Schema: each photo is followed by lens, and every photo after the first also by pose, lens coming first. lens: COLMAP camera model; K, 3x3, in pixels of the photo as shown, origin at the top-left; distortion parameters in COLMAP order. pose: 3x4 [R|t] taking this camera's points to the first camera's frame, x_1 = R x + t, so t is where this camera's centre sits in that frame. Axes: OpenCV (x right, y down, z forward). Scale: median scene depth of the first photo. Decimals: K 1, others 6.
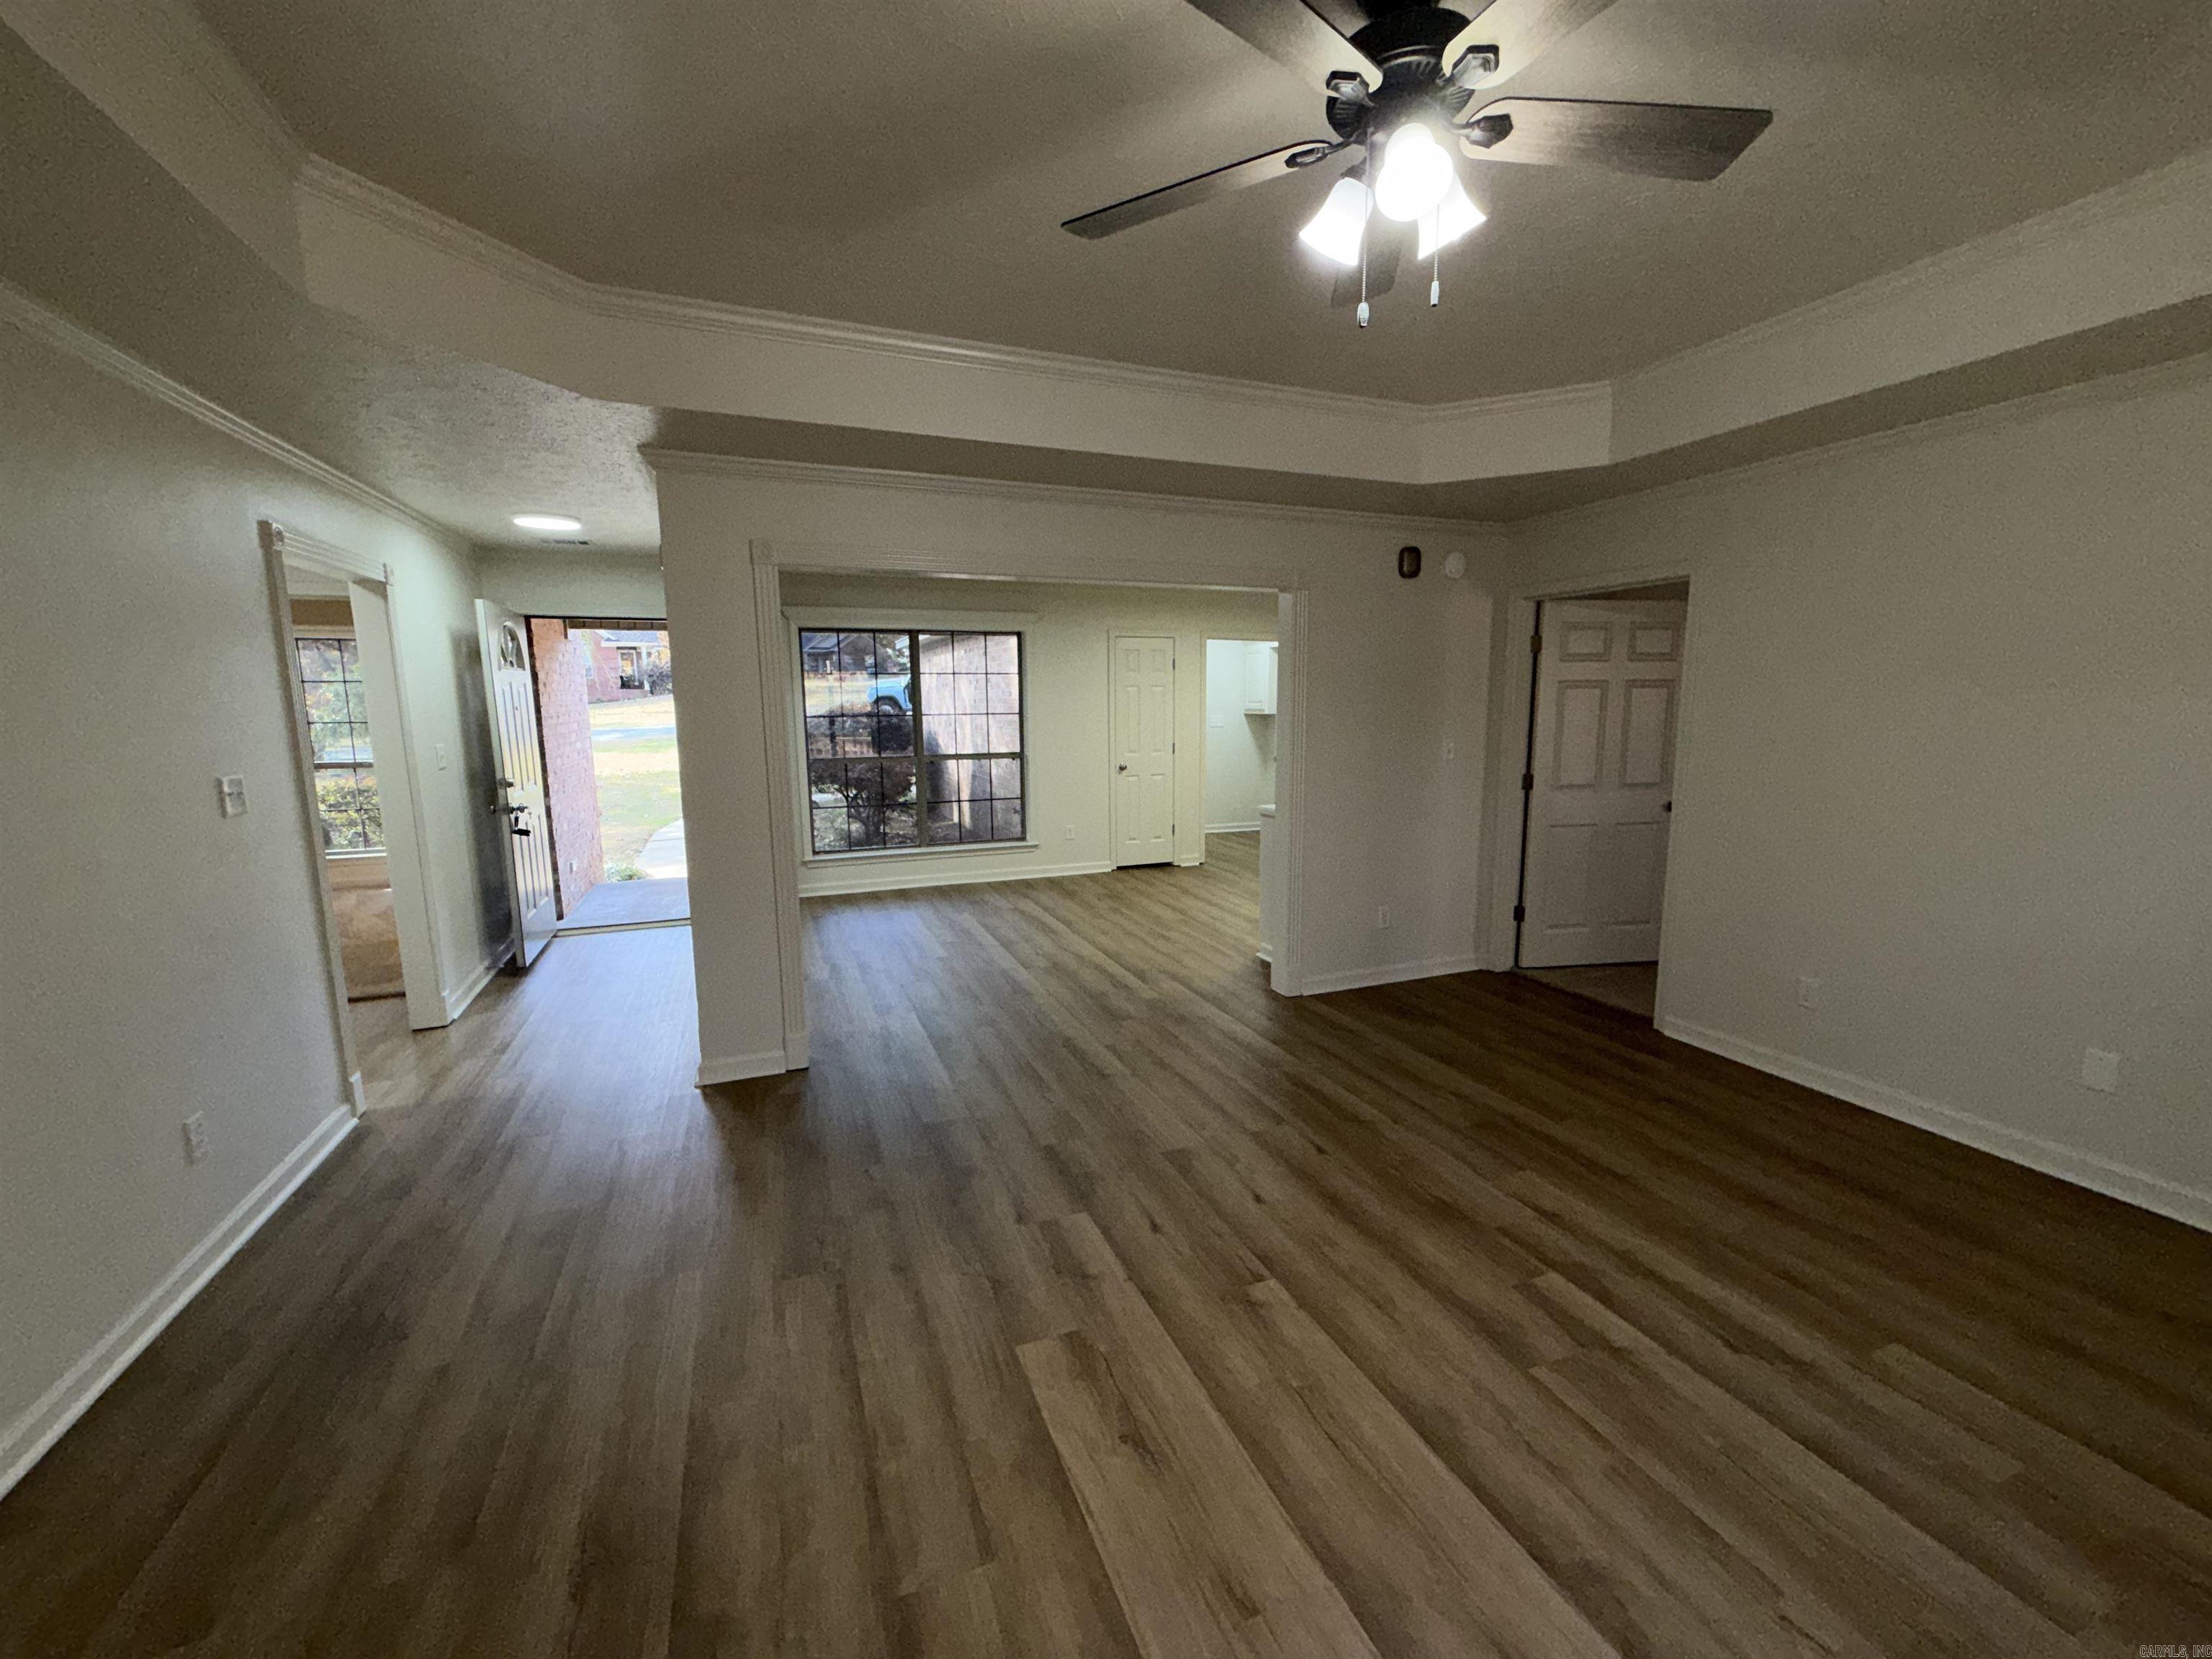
lens RADIAL K [[880.5, 0, 1098.6], [0, 880.5, 835.5], [0, 0, 1]] dist [-0.001187, 0.000846]
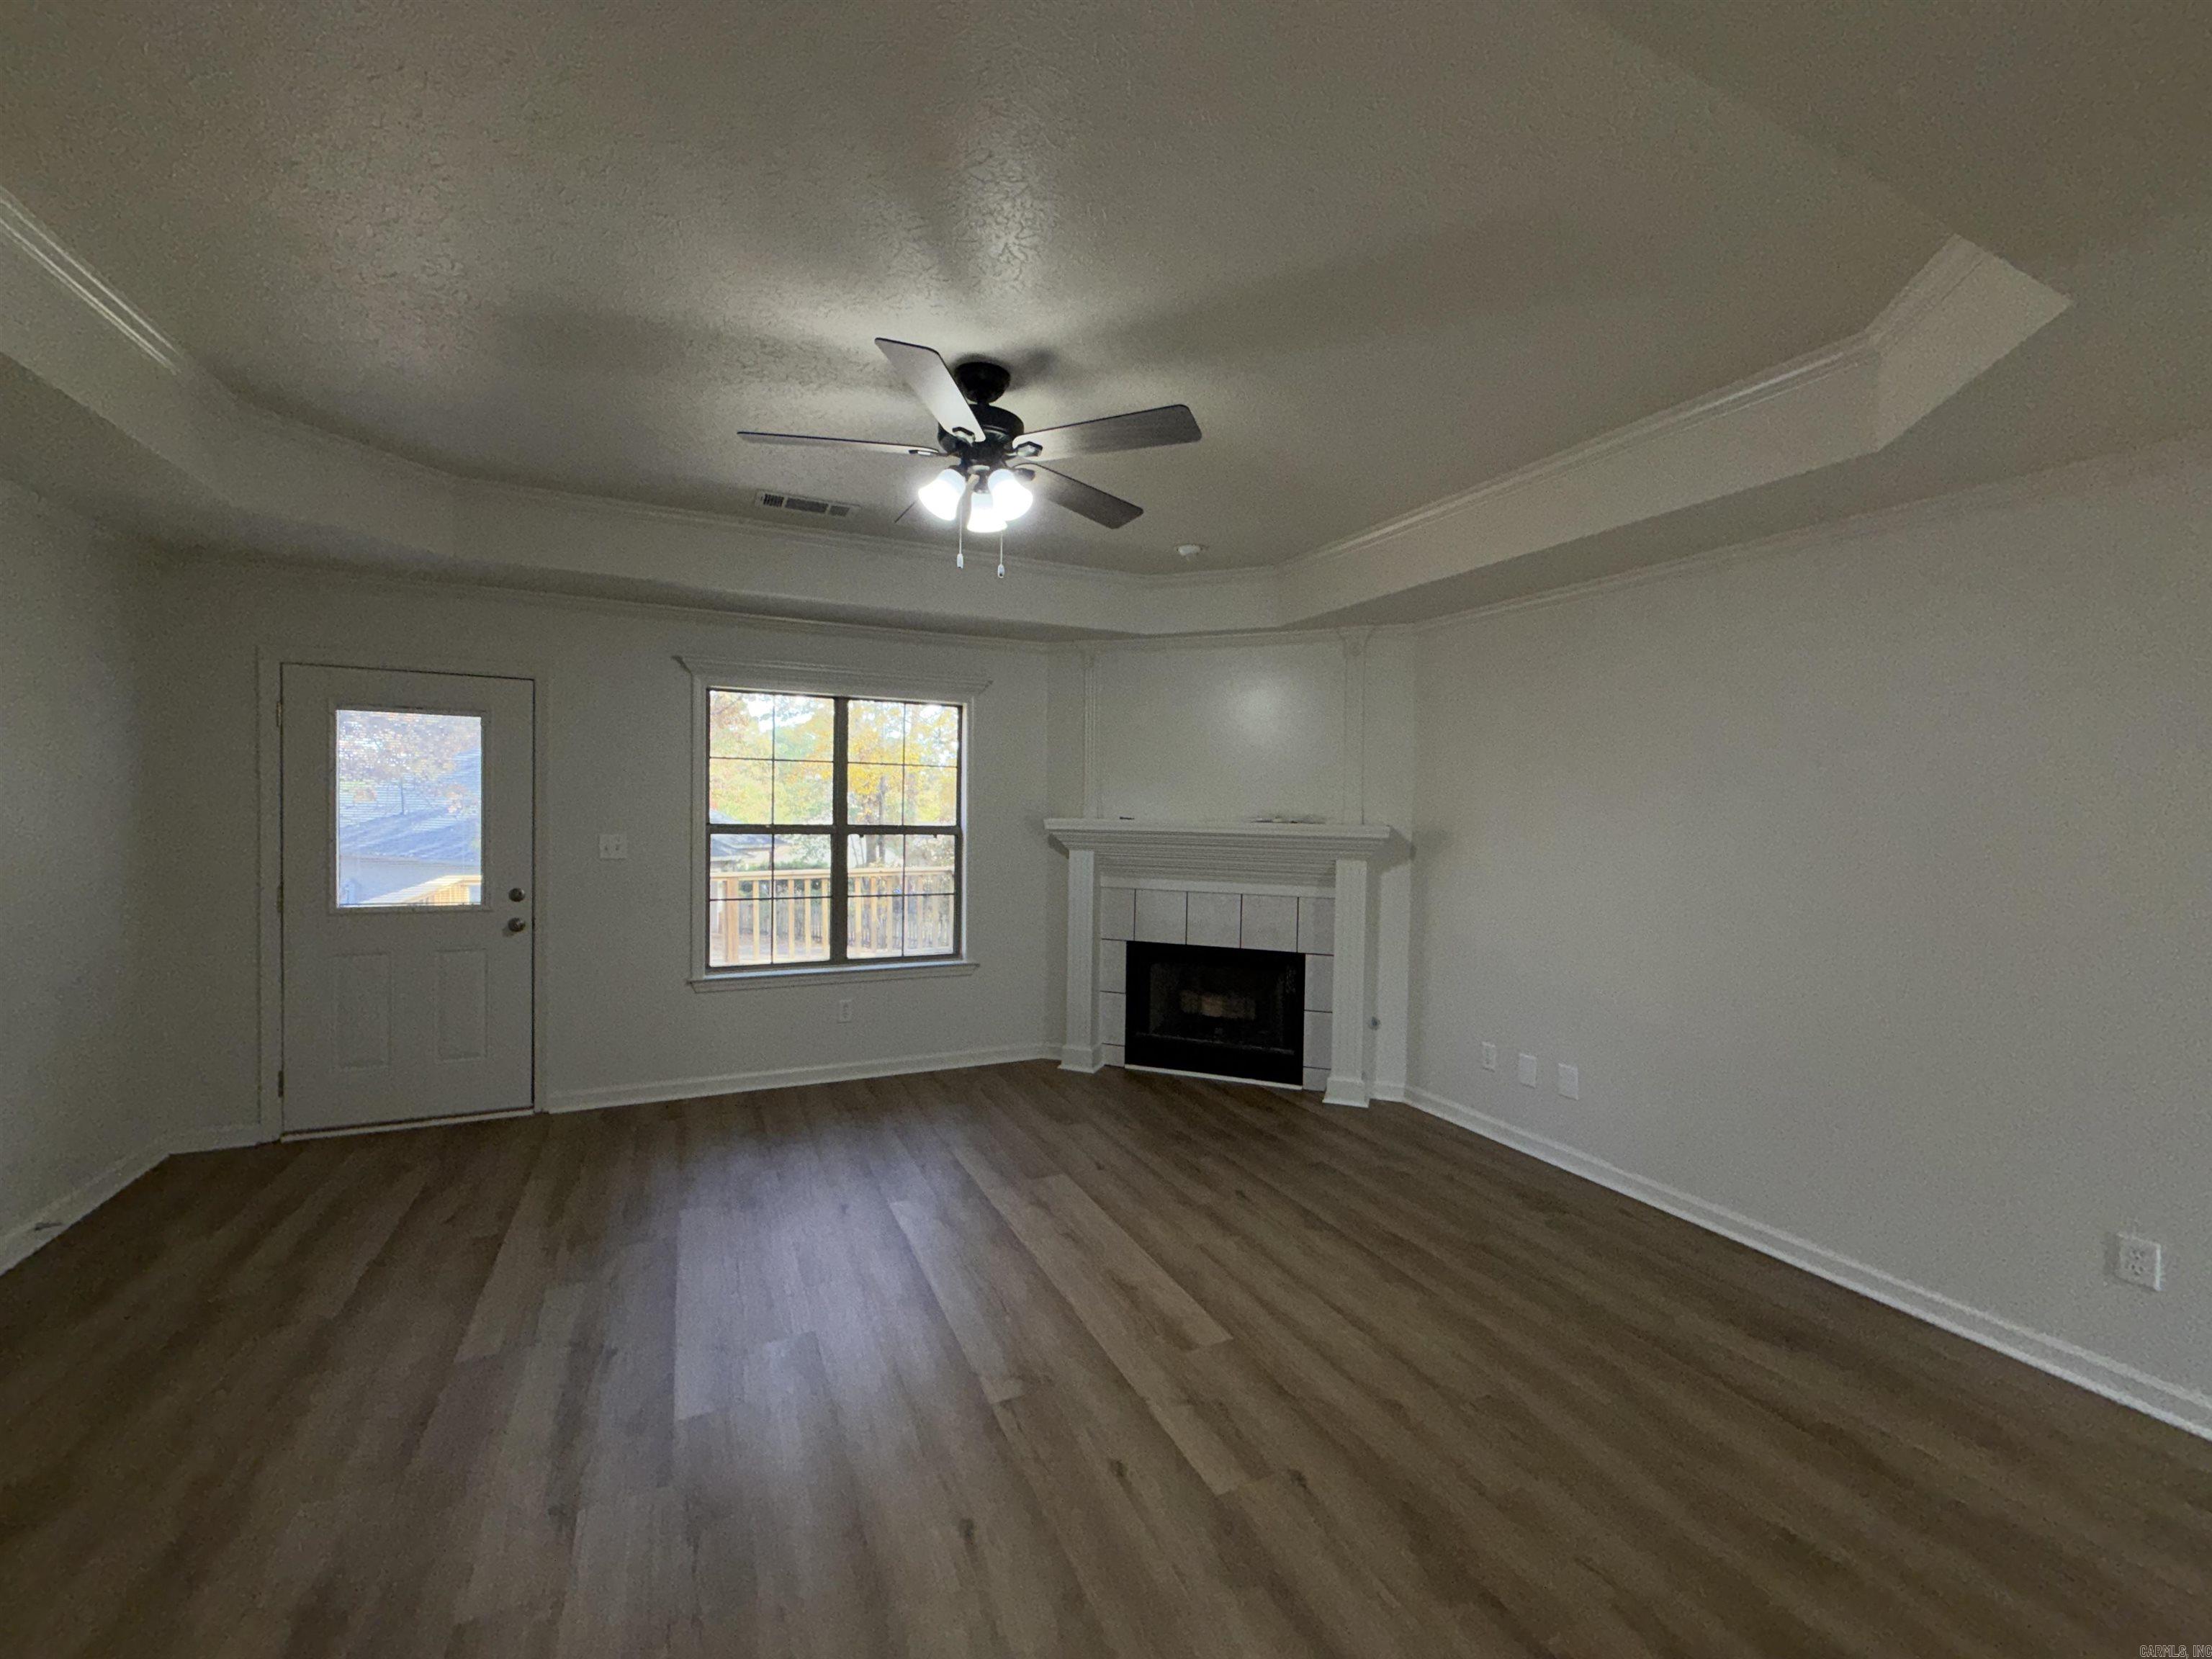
lens RADIAL K [[880.5, 0, 1100.0], [0, 880.5, 829.9], [0, 0, 1]] dist [-0.001187, 0.000846]
pose [[-0.997622, -0.001557, -0.068905, 0.088606], [-0.013536, 0.984701, 0.173724, -0.157067], [0.067581, 0.174244, -0.982381, 1.084803]]
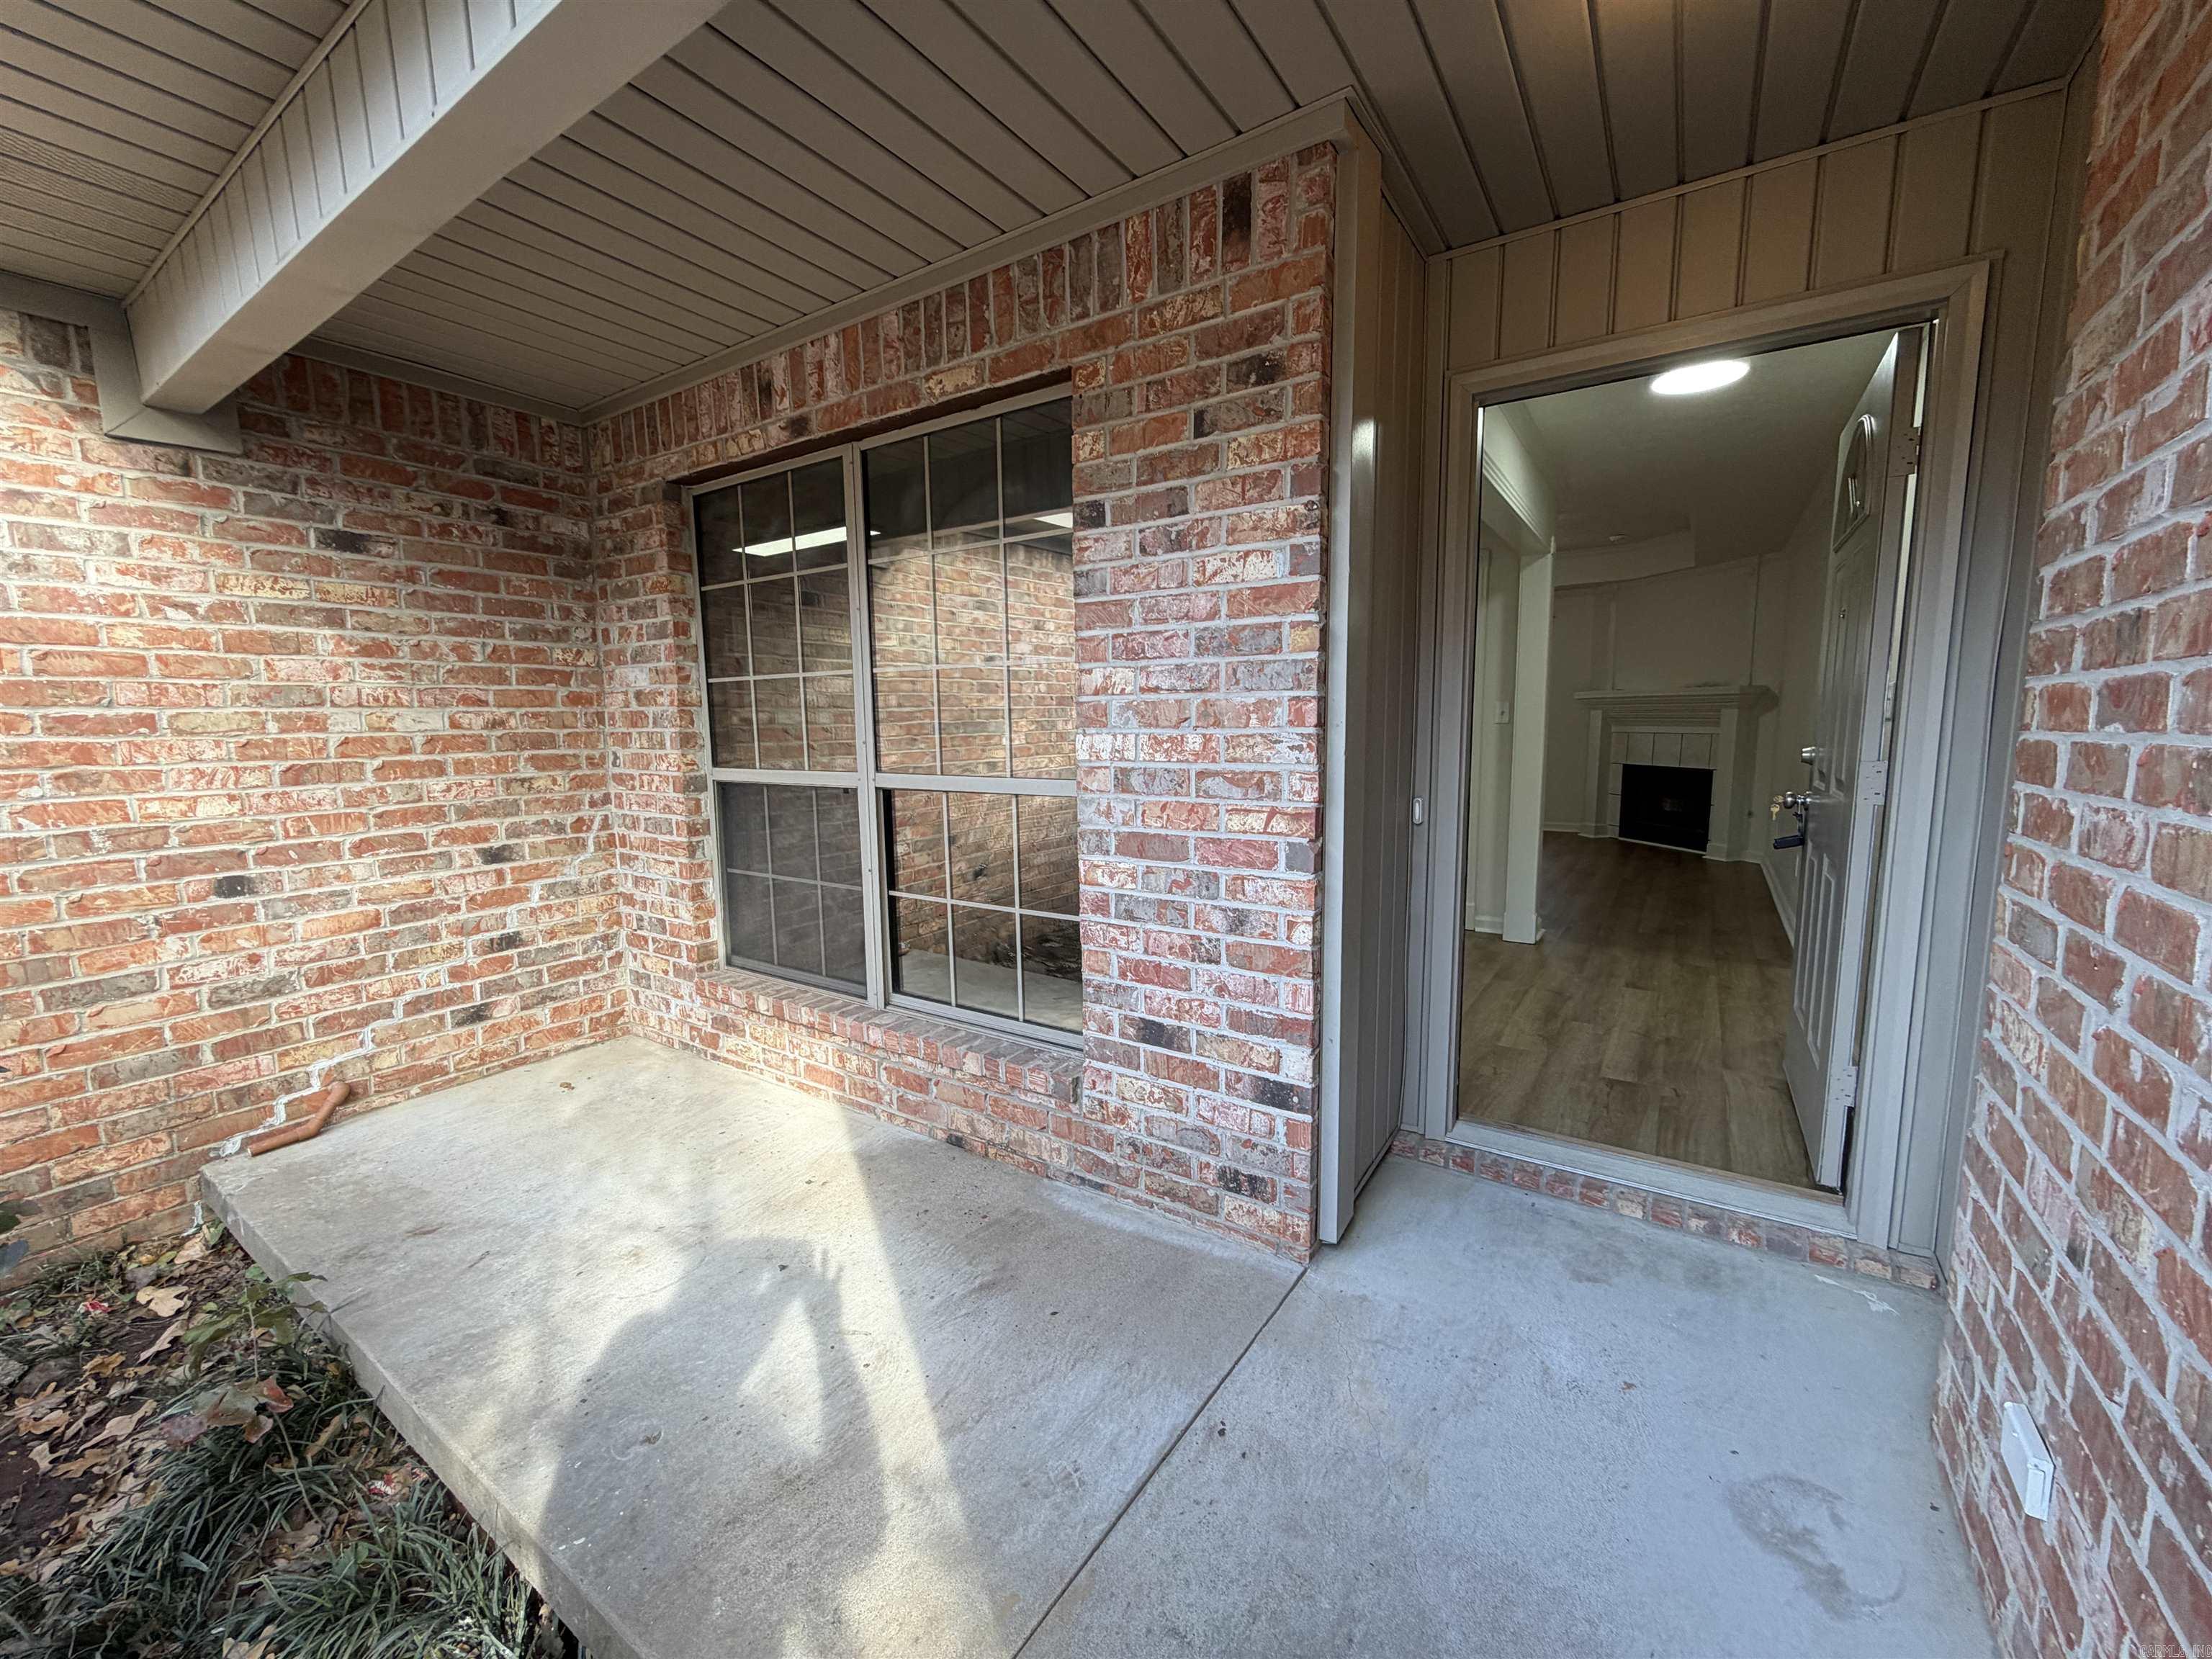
lens RADIAL K [[880.5, 0, 1108.2], [0, 880.5, 836.0], [0, 0, 1]] dist [-0.001187, 0.000846]
pose [[-0.572200, -0.091751, 0.814966, -1.097445], [0.143743, 0.967119, 0.209805, -0.240019], [-0.807419, 0.237195, -0.540197, 2.092001]]
